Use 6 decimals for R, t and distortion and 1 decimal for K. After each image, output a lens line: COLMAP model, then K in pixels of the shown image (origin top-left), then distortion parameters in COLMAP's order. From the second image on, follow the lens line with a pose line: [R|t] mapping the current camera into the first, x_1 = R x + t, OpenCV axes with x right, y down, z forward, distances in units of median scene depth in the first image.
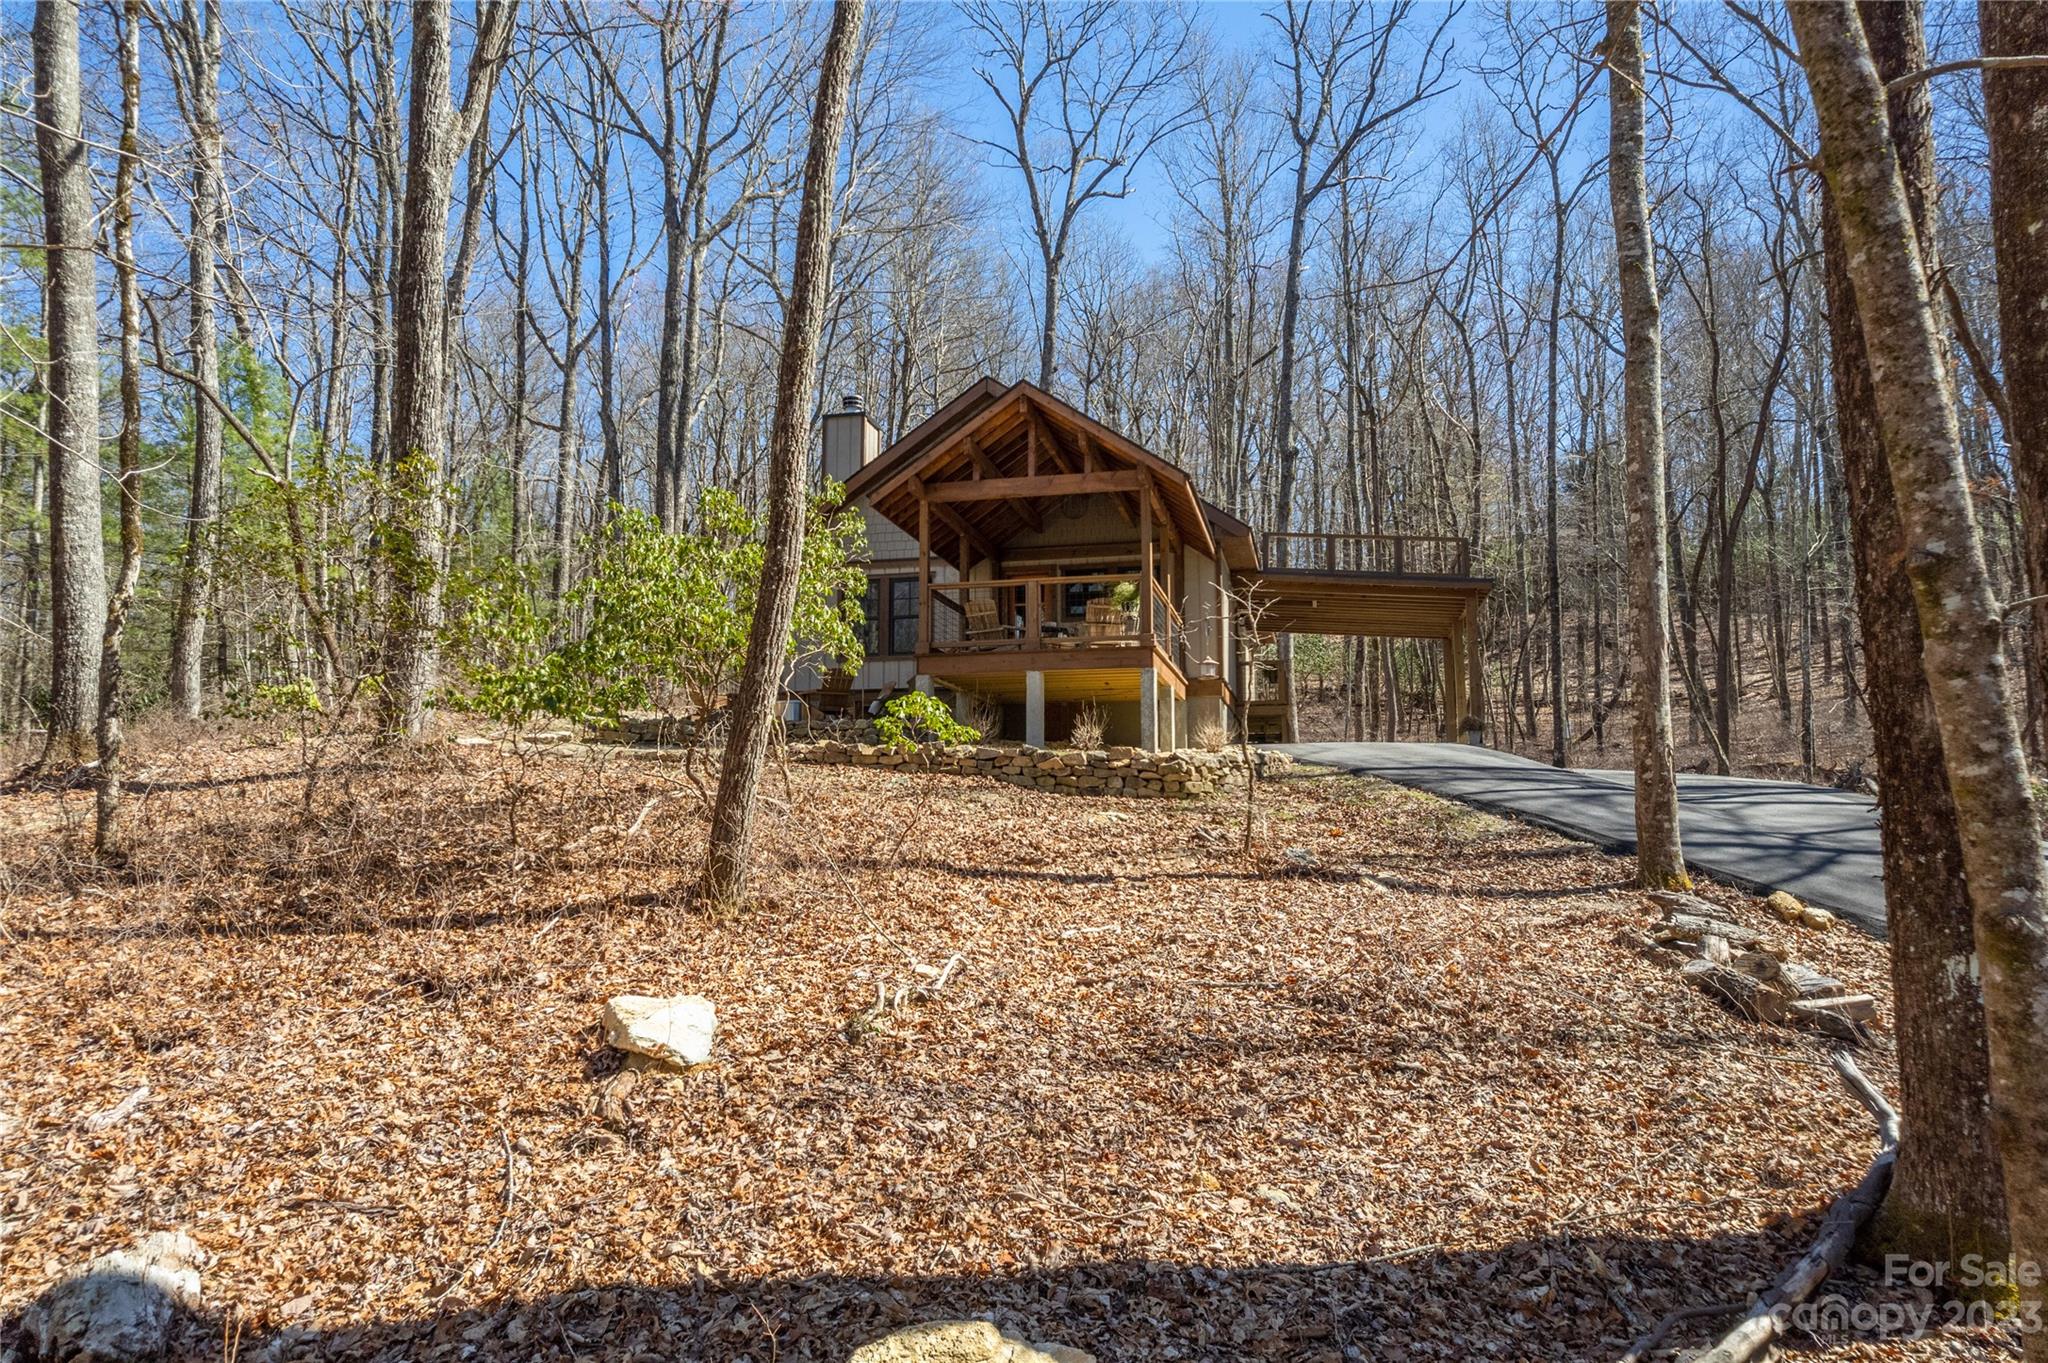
lens RADIAL K [[1328.5, 0, 1024.0], [0, 1328.5, 681.5], [0, 0, 1]] dist [-0.101216, 0.099056]
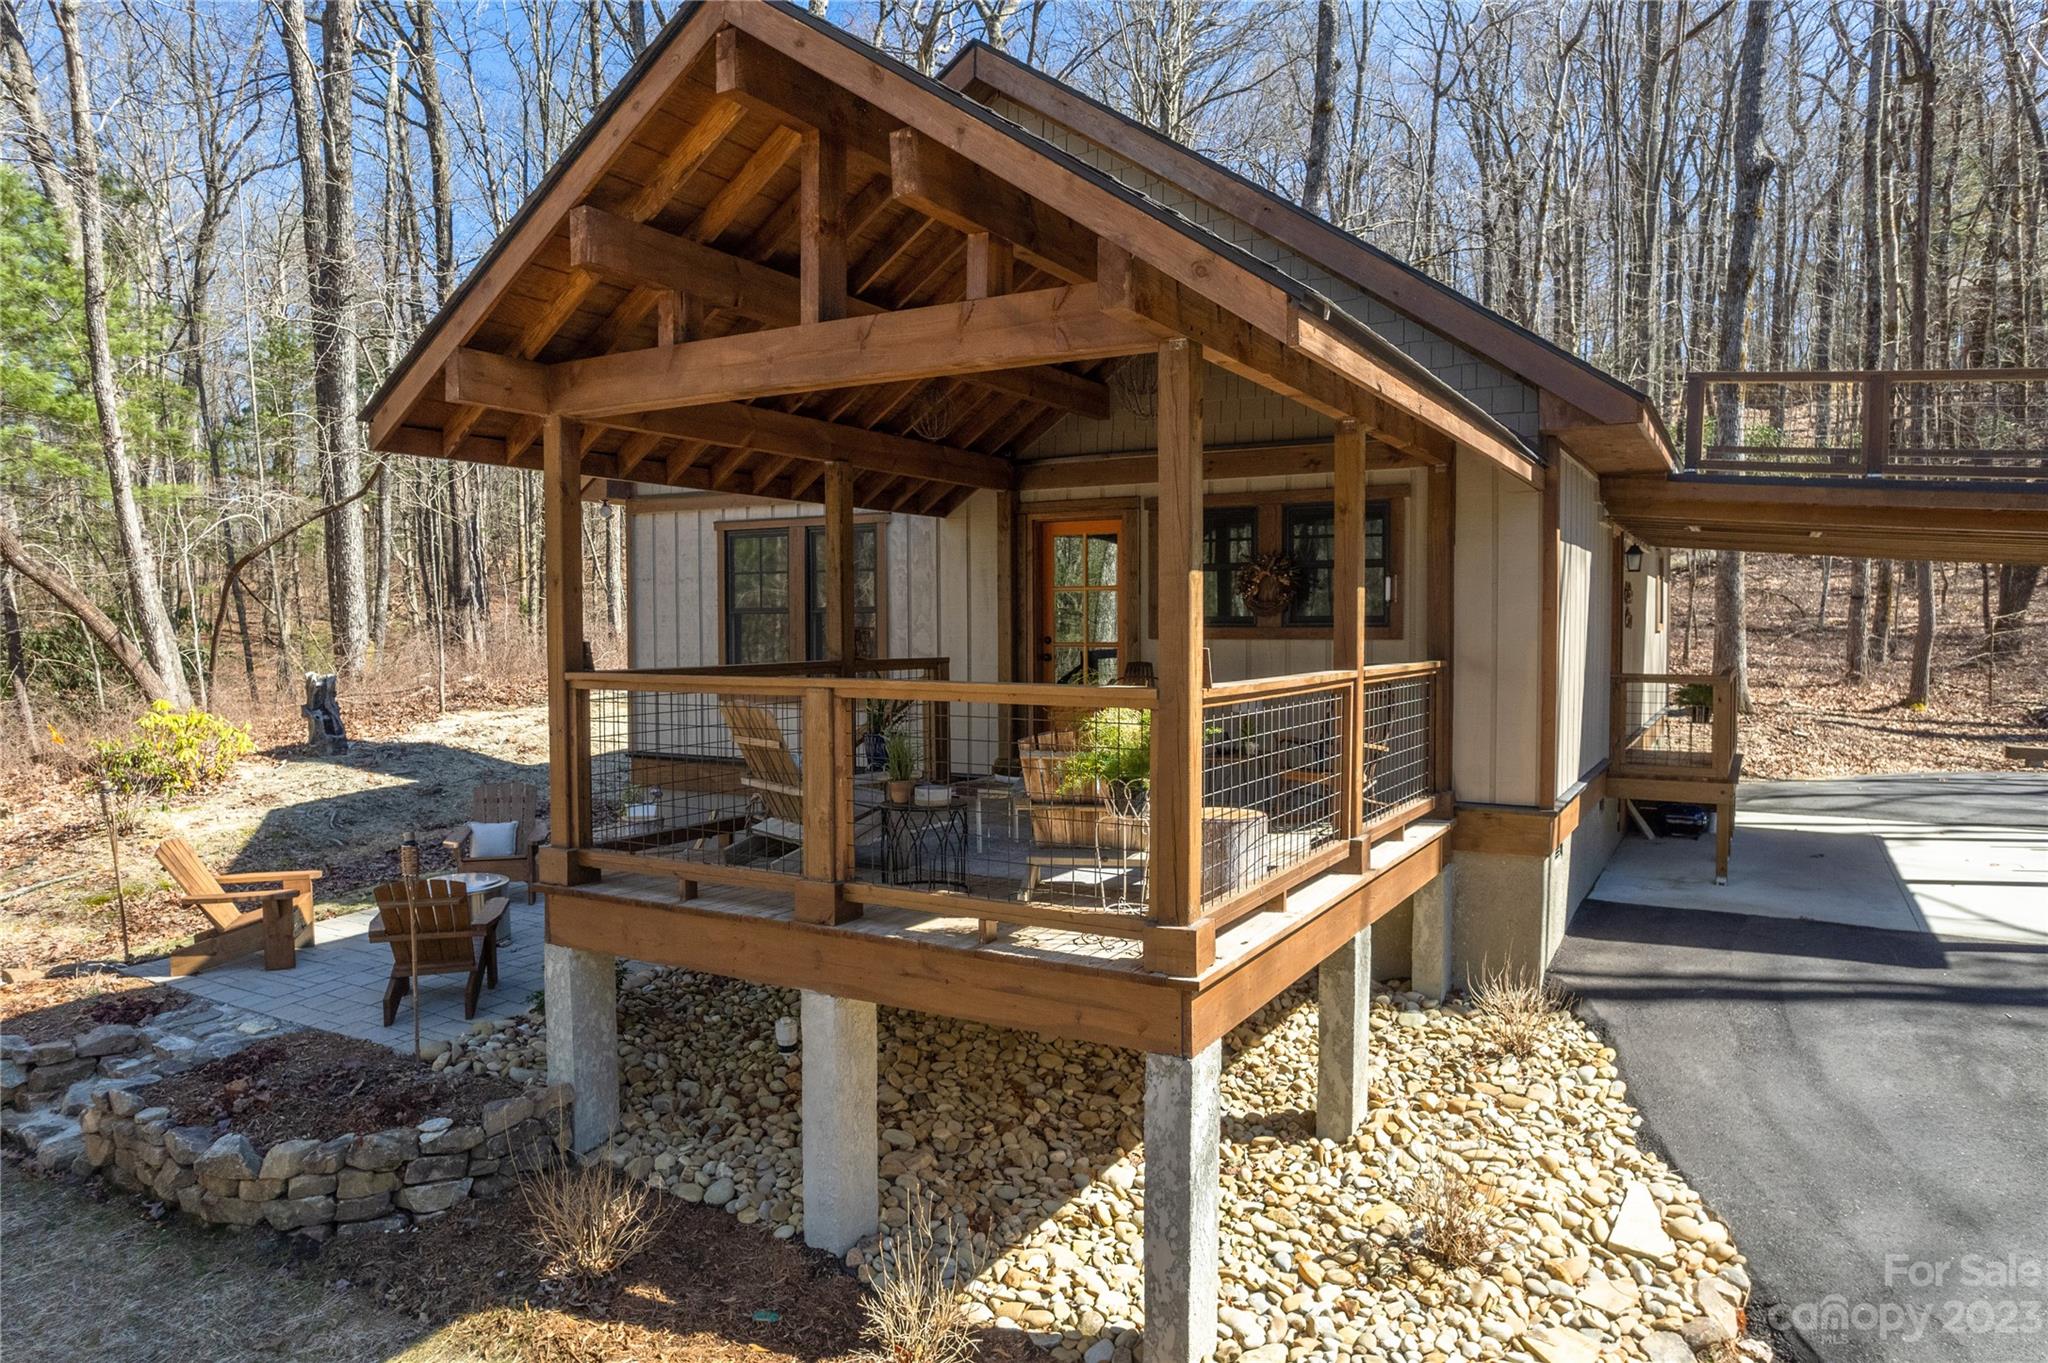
lens RADIAL K [[1328.5, 0, 1024.0], [0, 1328.5, 681.5], [0, 0, 1]] dist [-0.101216, 0.099056]
pose [[0.957774, 0.012154, -0.287264, 0.067151], [0.036478, 0.985896, 0.163334, -0.061247], [0.285198, -0.166916, 0.943823, 0.361300]]
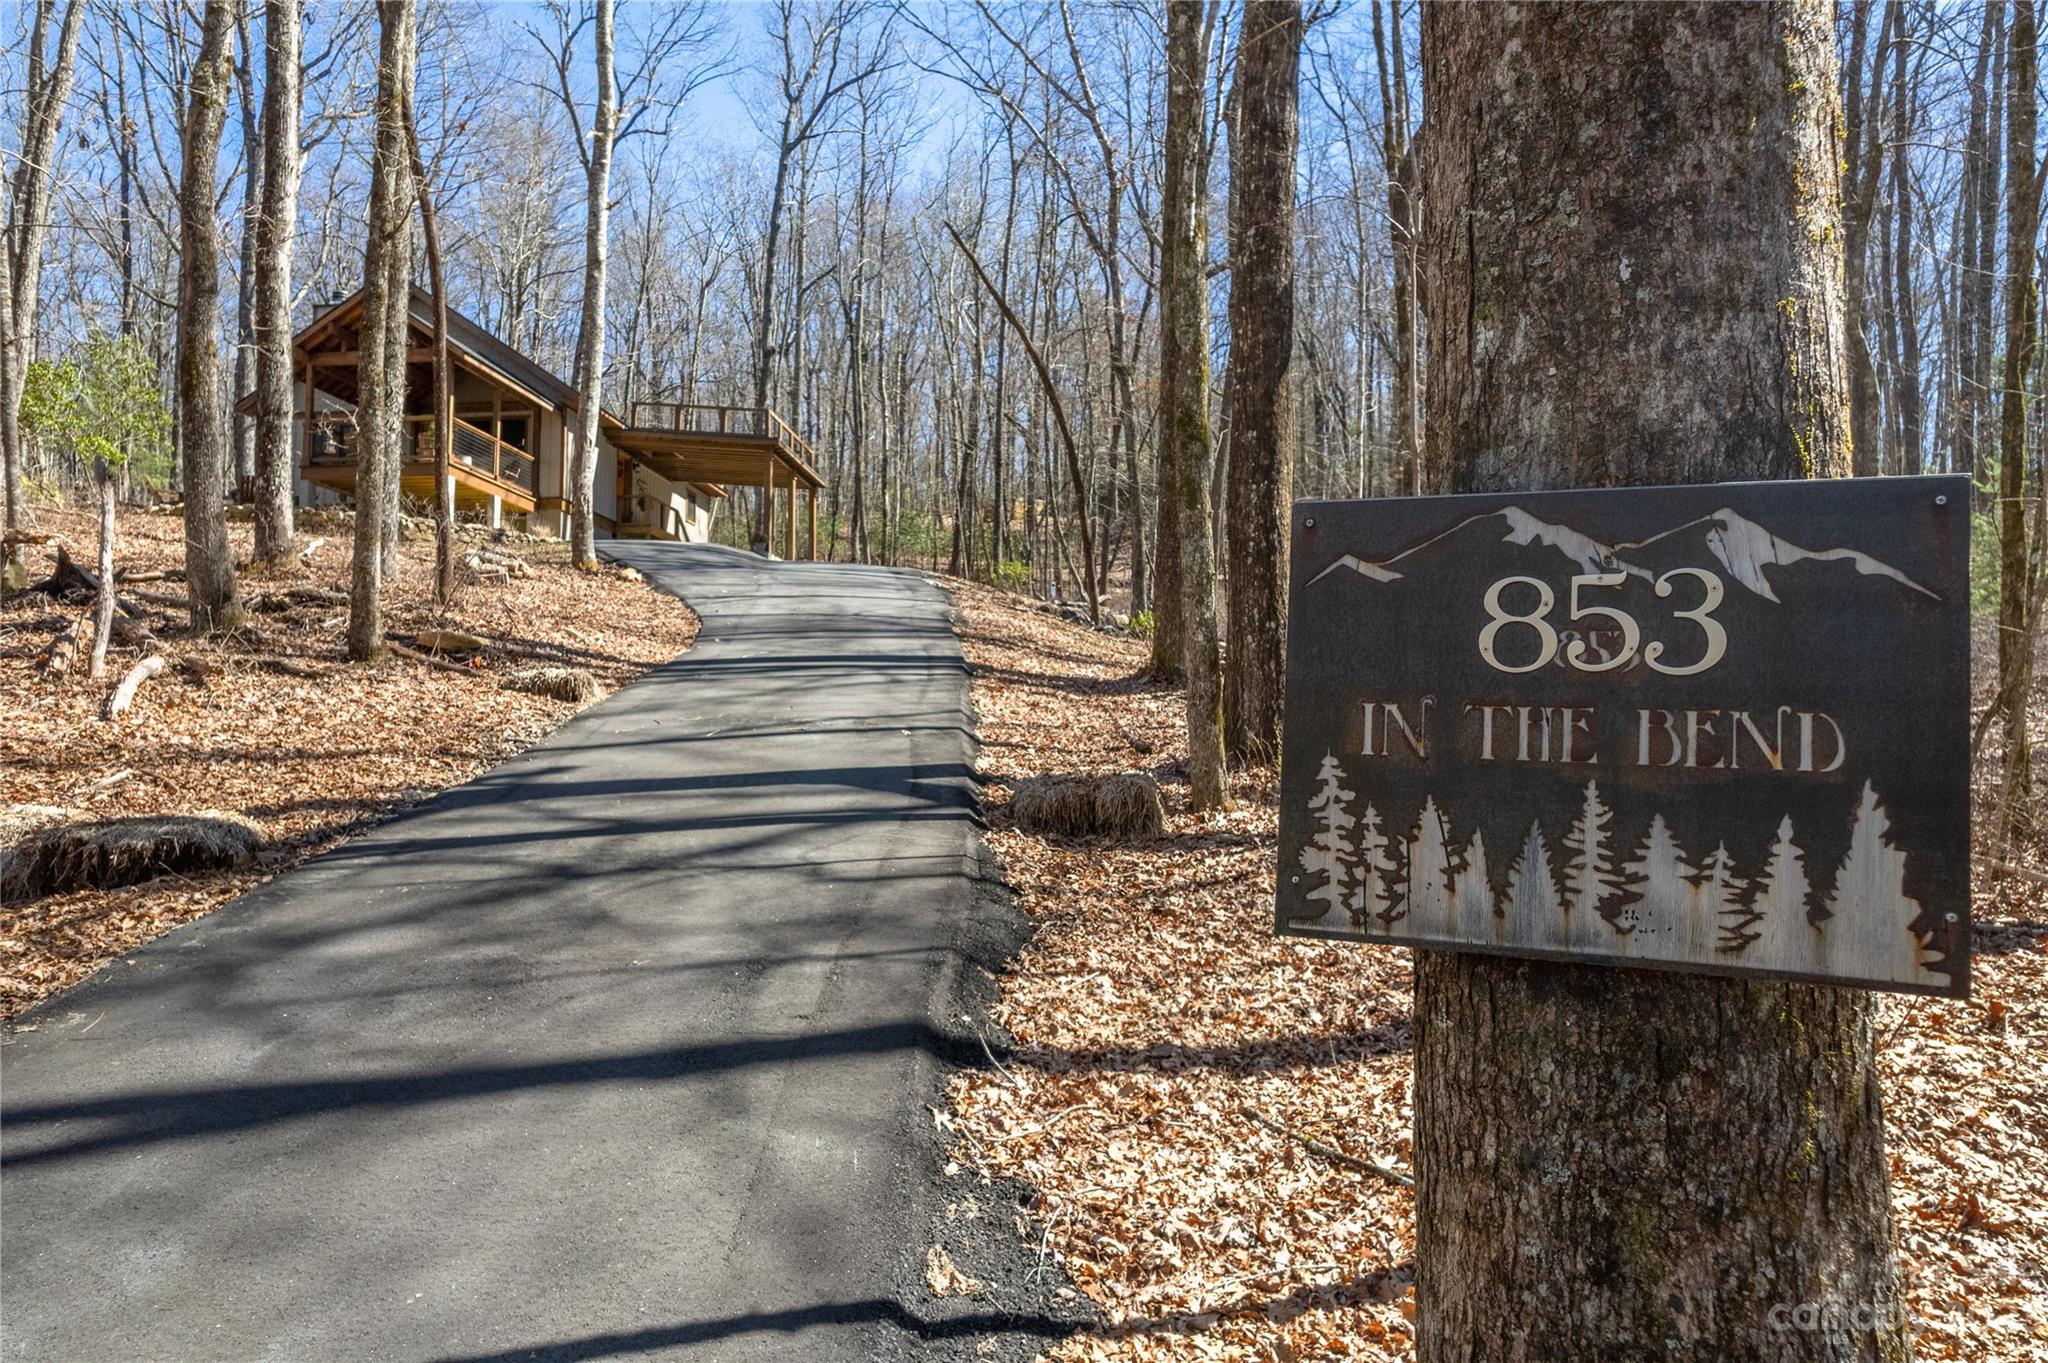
lens RADIAL K [[1328.5, 0, 1024.0], [0, 1328.5, 681.5], [0, 0, 1]] dist [-0.101216, 0.099056]
pose [[0.989554, 0.008291, 0.143921, 0.264245], [-0.018004, 0.997636, 0.066320, 0.056920], [-0.143031, -0.068219, 0.987364, -0.309204]]
